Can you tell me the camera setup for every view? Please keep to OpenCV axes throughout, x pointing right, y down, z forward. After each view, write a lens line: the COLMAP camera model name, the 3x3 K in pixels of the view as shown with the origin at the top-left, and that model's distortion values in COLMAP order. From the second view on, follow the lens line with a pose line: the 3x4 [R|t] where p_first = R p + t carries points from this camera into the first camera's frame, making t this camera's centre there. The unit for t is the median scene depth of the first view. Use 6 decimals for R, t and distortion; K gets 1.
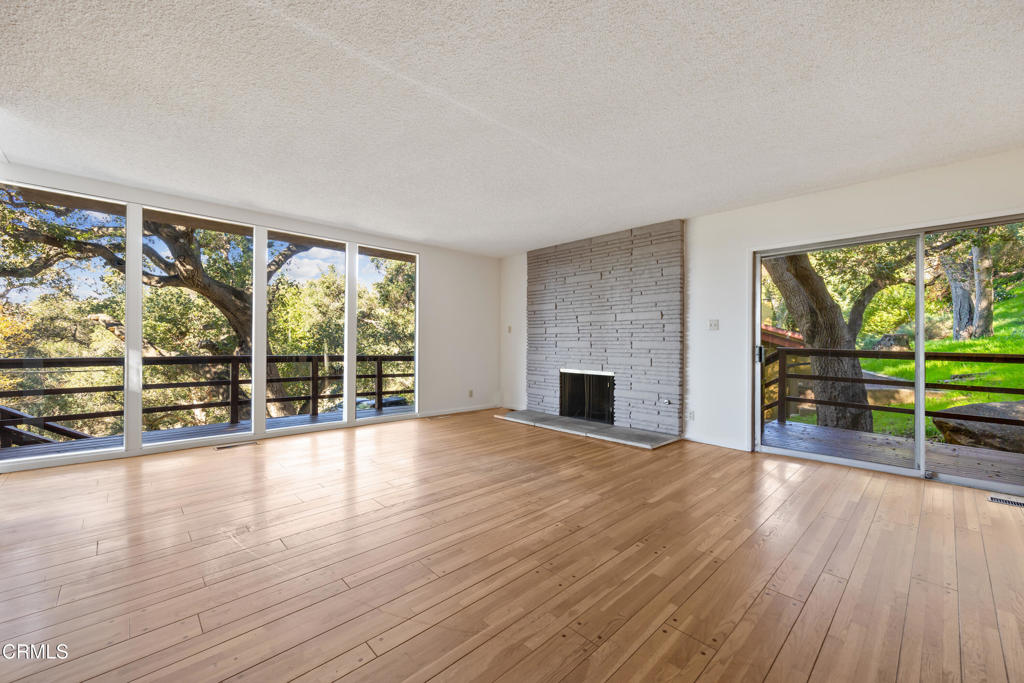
lens RADIAL K [[409.5, 0, 512.0], [0, 409.5, 341.5], [0, 0, 1]] dist [-0.001012, -0.000033]
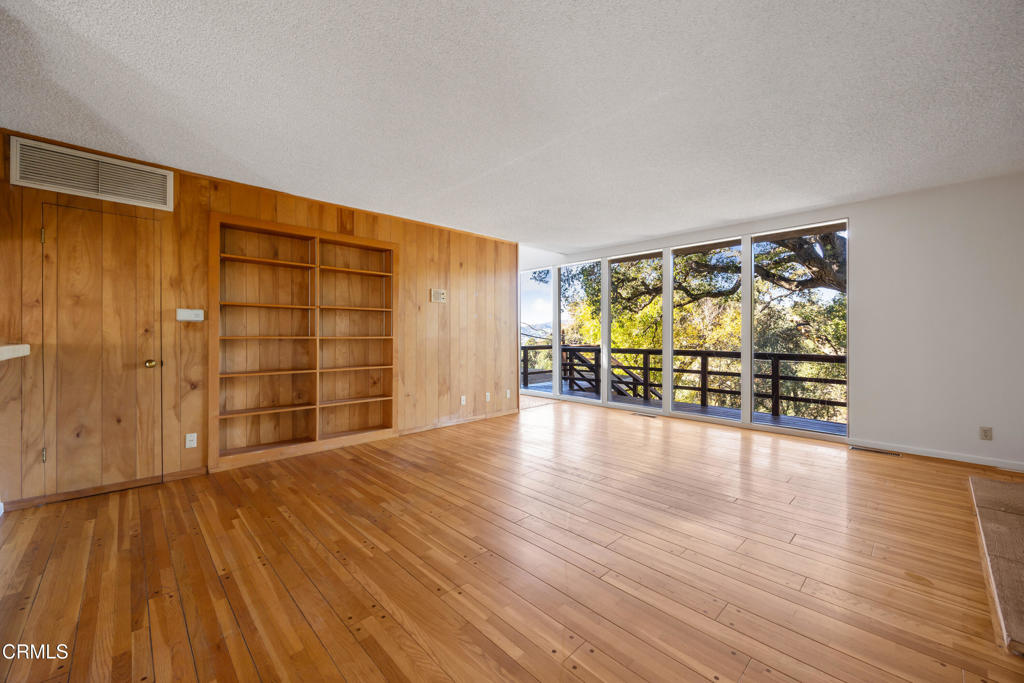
lens RADIAL K [[396.8, 0, 512.0], [0, 396.8, 341.5], [0, 0, 1]] dist [-0.000448, 0.000059]
pose [[0.009106, 0.004003, -0.999951, 0.825626], [0.002988, 0.999987, 0.004030, 0.000579], [0.999954, -0.003024, 0.009094, 0.702800]]
